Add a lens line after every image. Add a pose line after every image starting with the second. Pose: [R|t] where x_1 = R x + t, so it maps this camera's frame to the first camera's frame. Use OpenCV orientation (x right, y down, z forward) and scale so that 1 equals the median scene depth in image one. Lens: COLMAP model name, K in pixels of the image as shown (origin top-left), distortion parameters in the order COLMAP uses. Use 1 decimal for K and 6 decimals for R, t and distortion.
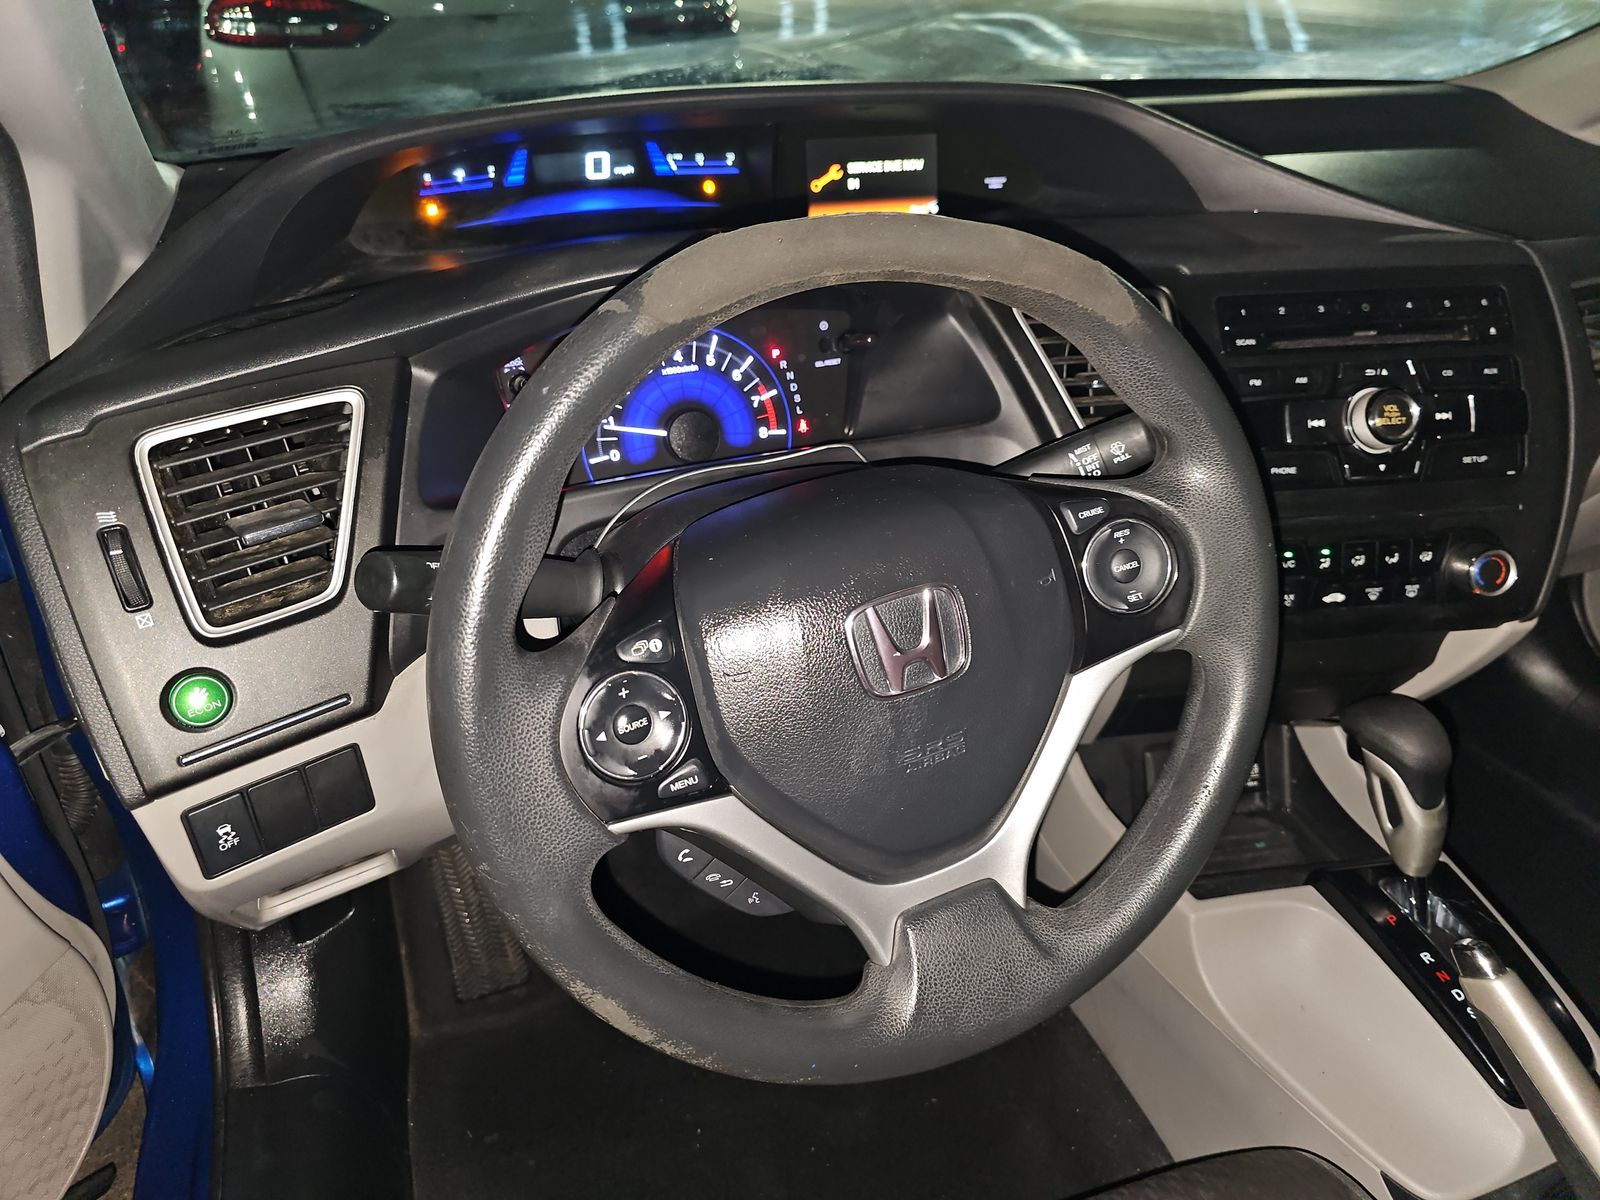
lens RADIAL K [[1045.2, 0, 800.0], [0, 1045.2, 600.0], [0, 0, 1]] dist [0.024068, -0.055433]
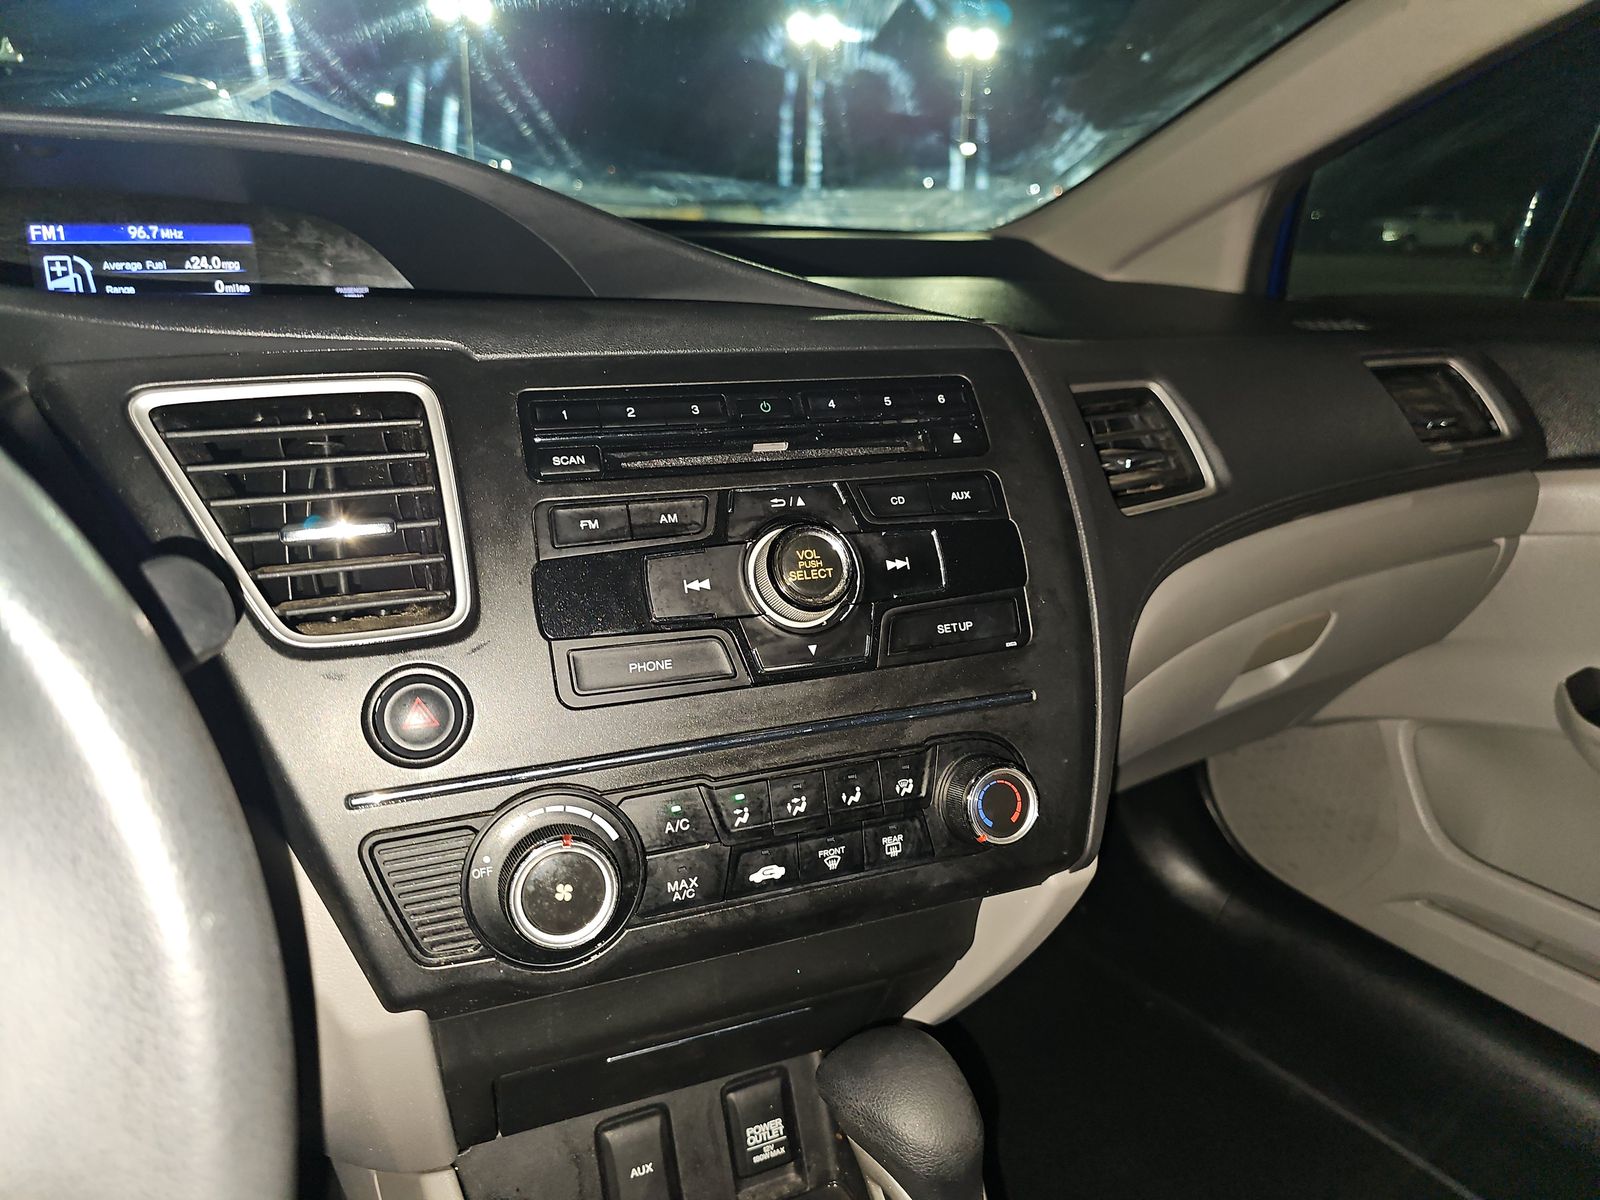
lens RADIAL K [[1045.2, 0, 800.0], [0, 1045.2, 600.0], [0, 0, 1]] dist [0.024068, -0.055433]
pose [[0.966350, -0.052551, 0.251807, 0.388733], [0.104326, 0.974854, -0.196918, -0.034215], [-0.235127, 0.216562, 0.947532, 0.405396]]
